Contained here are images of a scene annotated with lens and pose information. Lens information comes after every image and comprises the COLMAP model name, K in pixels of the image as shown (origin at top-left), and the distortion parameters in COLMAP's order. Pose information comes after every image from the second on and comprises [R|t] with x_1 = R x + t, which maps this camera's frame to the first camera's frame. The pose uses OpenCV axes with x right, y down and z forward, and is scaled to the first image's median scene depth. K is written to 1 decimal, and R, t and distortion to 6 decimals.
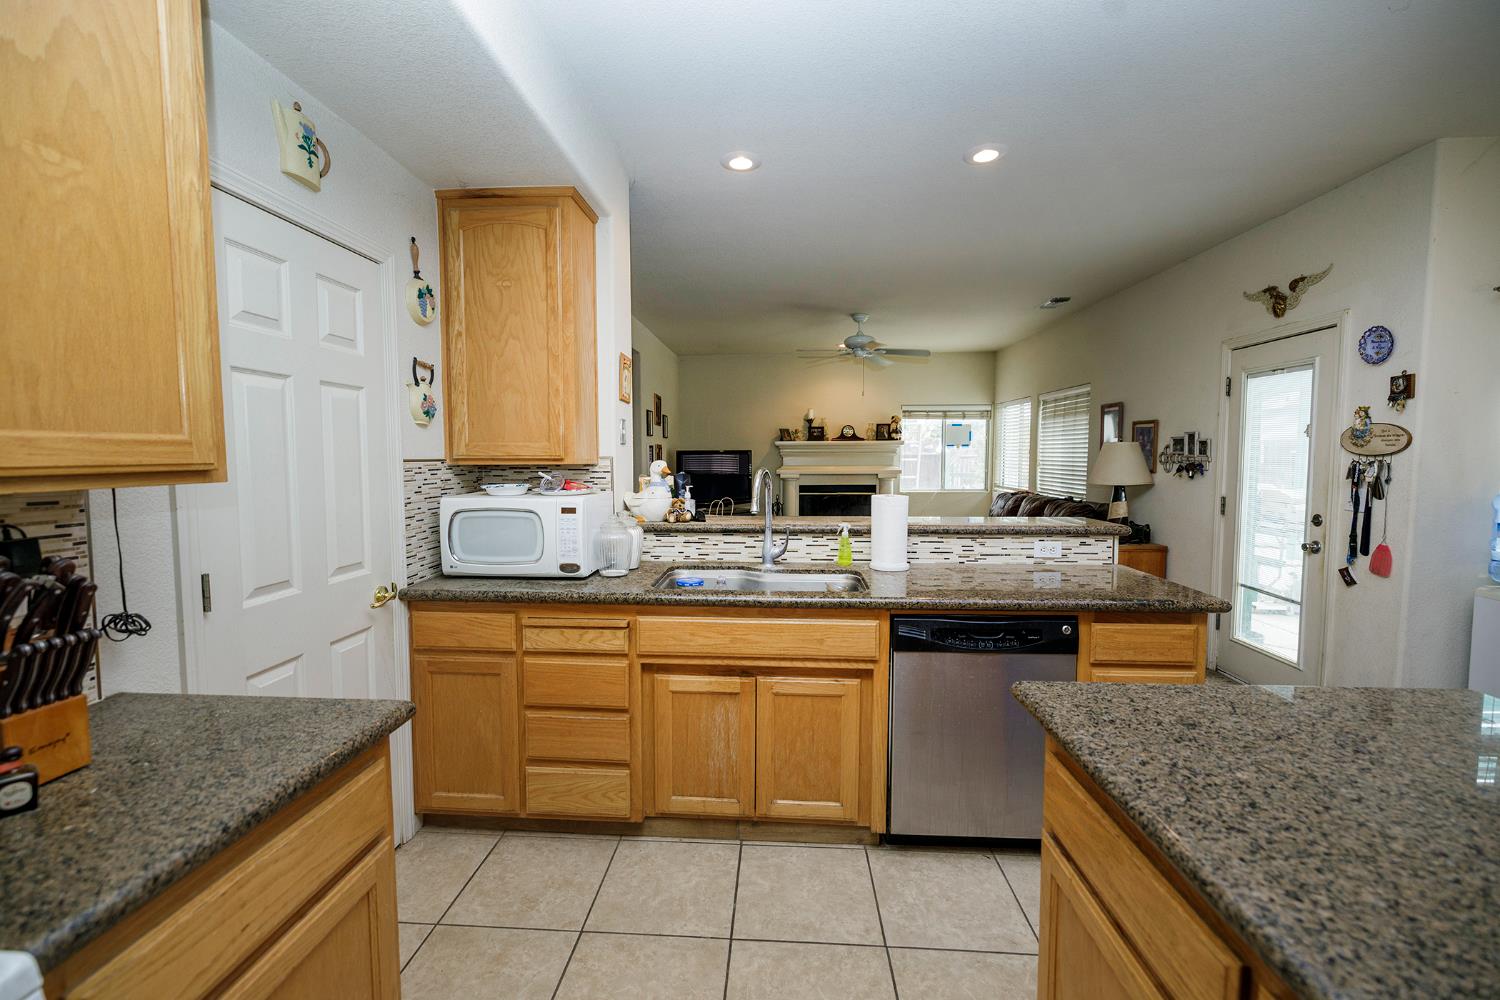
lens RADIAL K [[625.1, 0, 738.2], [0, 625.1, 497.3], [0, 0, 1]] dist [0.000682, -0.000241]
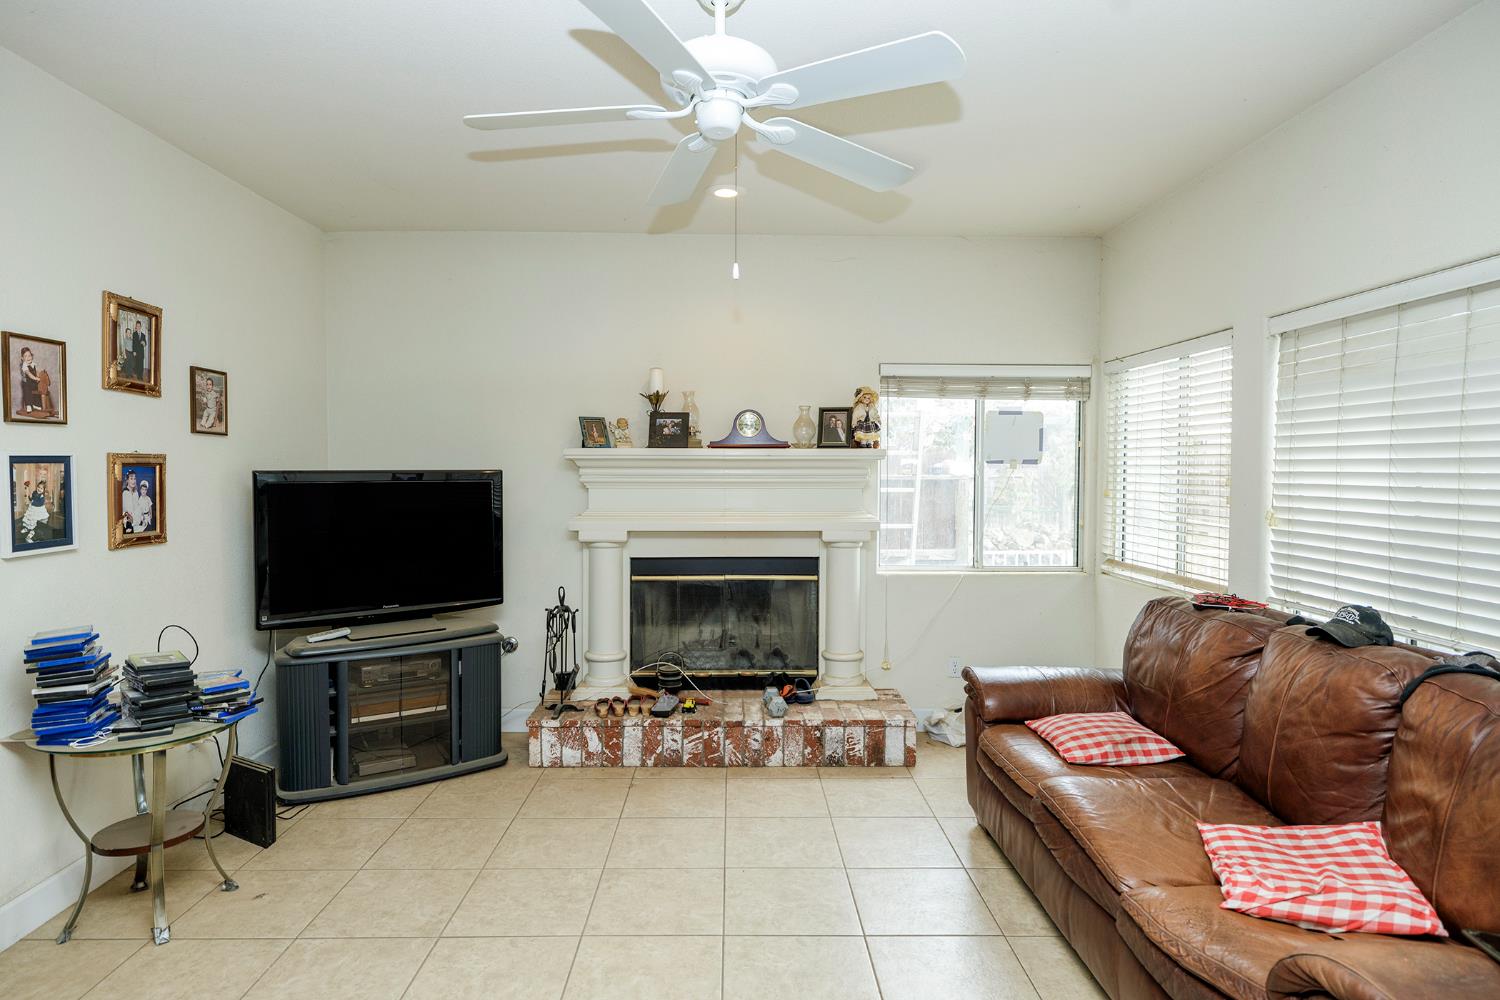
lens RADIAL K [[827.1, 0, 739.7], [0, 827.1, 495.5], [0, 0, 1]] dist [0.001369, -0.000297]
pose [[0.996887, 0.004062, 0.078737, 0.452817], [-0.001257, 0.999364, -0.035641, -0.146058], [-0.078832, 0.035431, 0.996258, 1.671617]]
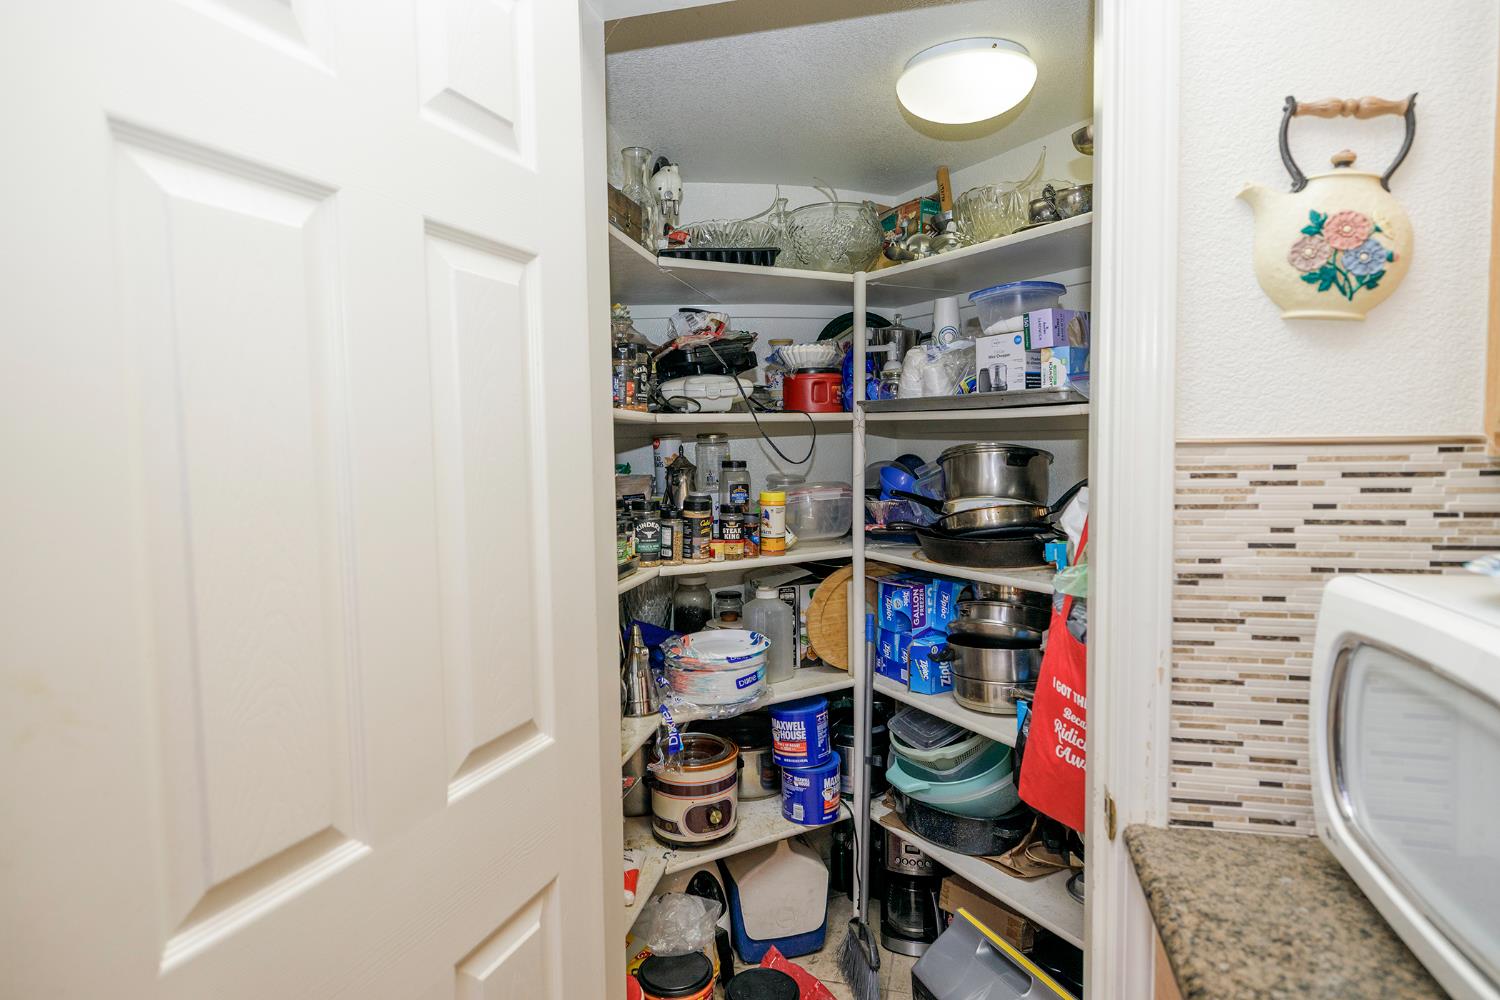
lens RADIAL K [[827.1, 0, 739.7], [0, 827.1, 495.5], [0, 0, 1]] dist [0.001369, -0.000297]
pose [[-0.183332, 0.059162, -0.981269, -0.067206], [-0.054693, 0.996028, 0.070270, -0.046288], [0.981528, 0.066551, -0.179369, 0.805892]]
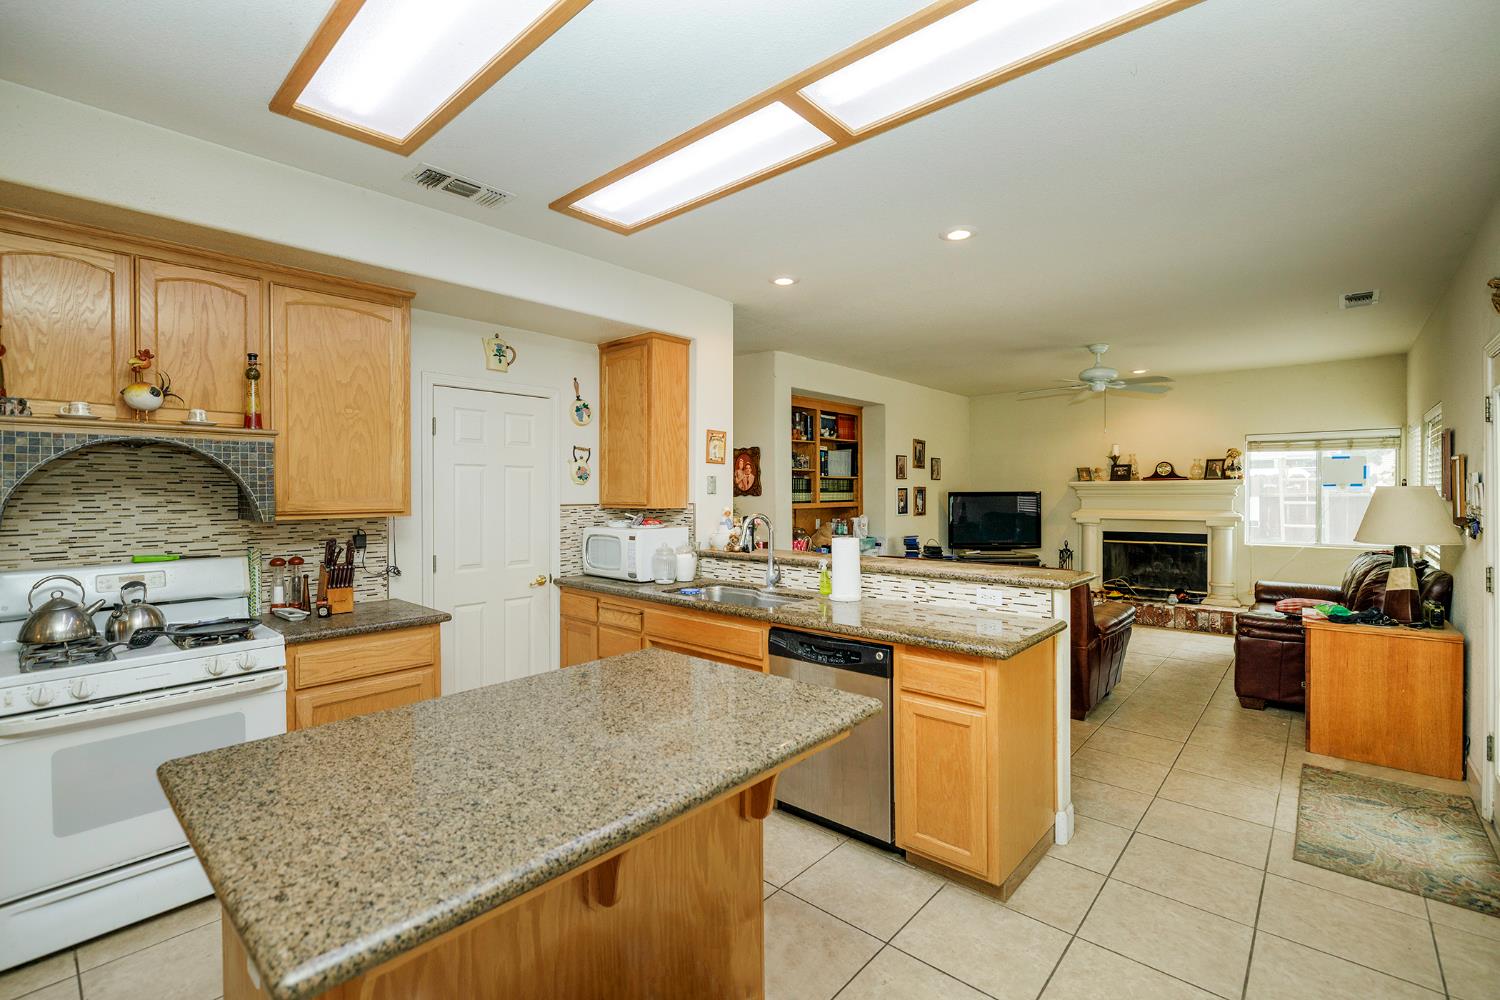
lens RADIAL K [[656.8, 0, 743.0], [0, 656.8, 496.5], [0, 0, 1]] dist [-0.009239, 0.001224]
pose [[0.791025, 0.005148, -0.611762, 0.942605], [-0.041468, 0.998116, -0.045220, -0.019763], [0.610377, 0.061138, 0.789748, -0.139064]]
